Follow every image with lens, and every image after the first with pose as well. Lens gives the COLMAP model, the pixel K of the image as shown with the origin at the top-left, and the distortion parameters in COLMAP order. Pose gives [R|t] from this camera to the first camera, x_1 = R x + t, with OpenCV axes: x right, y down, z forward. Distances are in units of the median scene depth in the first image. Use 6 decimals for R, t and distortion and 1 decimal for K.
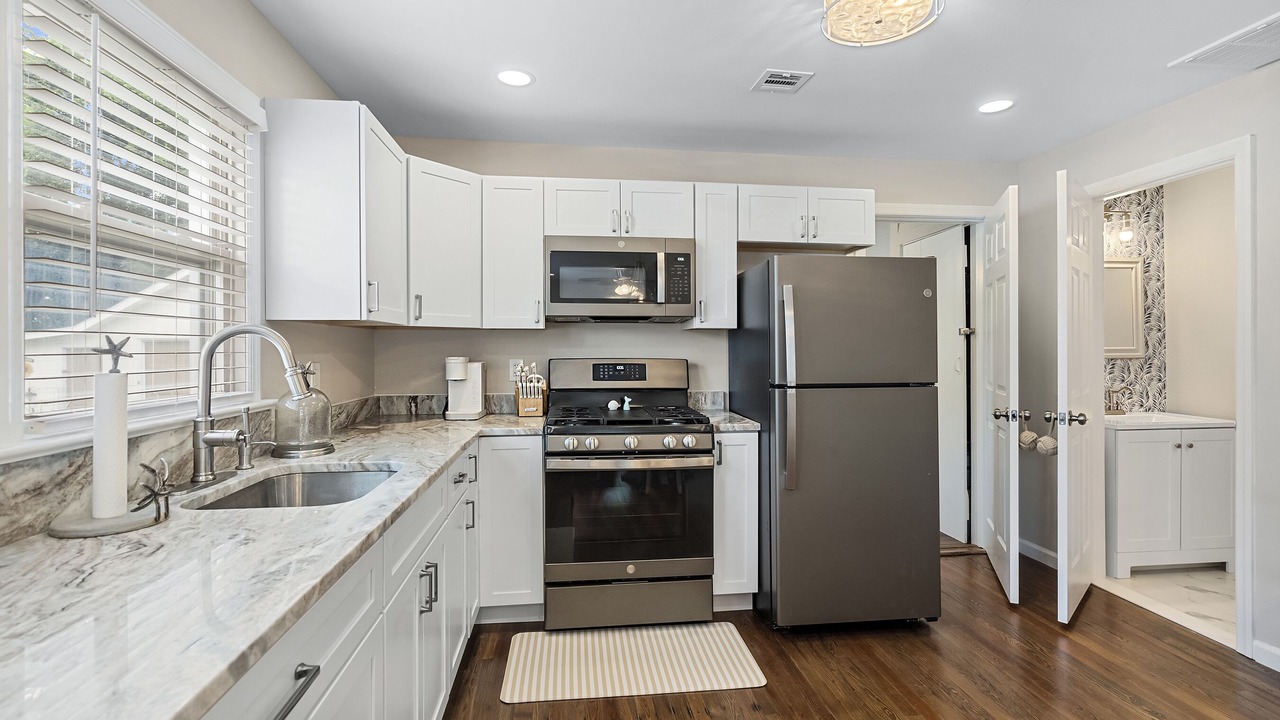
lens RADIAL K [[583.7, 0, 639.4], [0, 583.7, 350.2], [0, 0, 1]] dist [-0.002076, 0.000782]
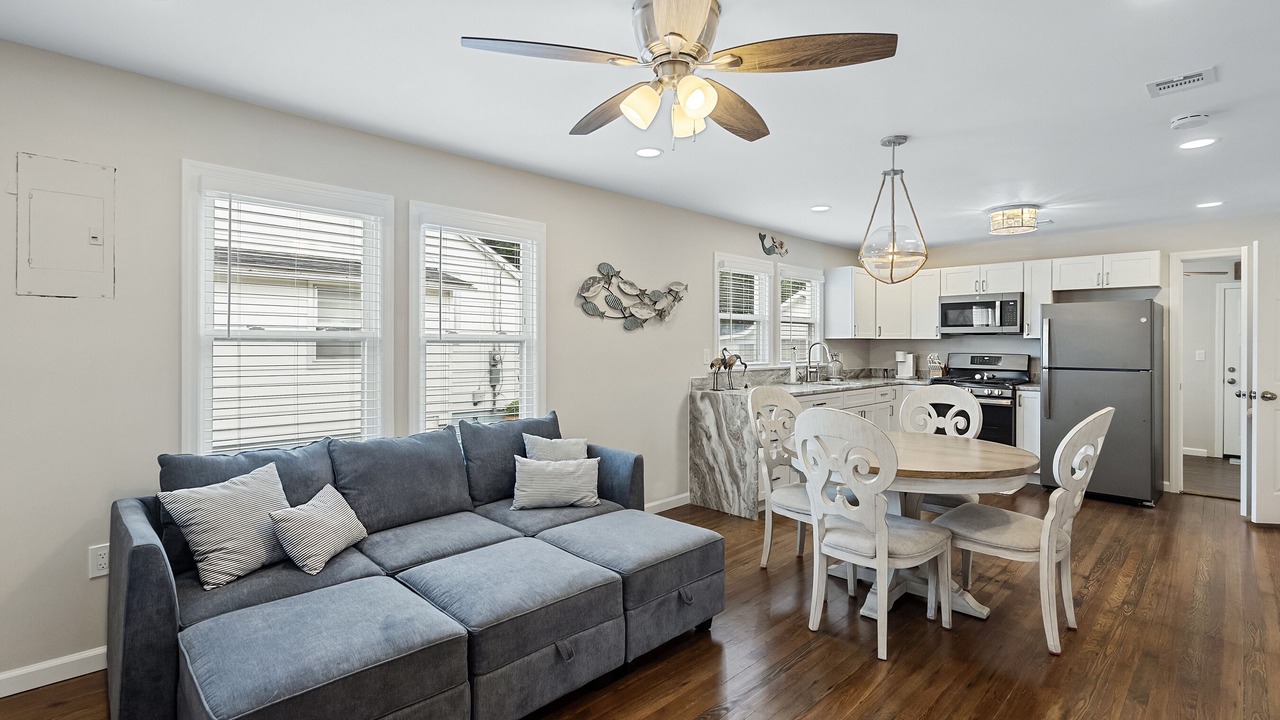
lens RADIAL K [[583.7, 0, 639.4], [0, 583.7, 350.2], [0, 0, 1]] dist [-0.002076, 0.000782]
pose [[0.609117, 0.012365, -0.792984, 0.875690], [-0.005881, 0.999921, 0.011074, -0.013250], [0.793059, -0.002082, 0.609142, -1.202322]]
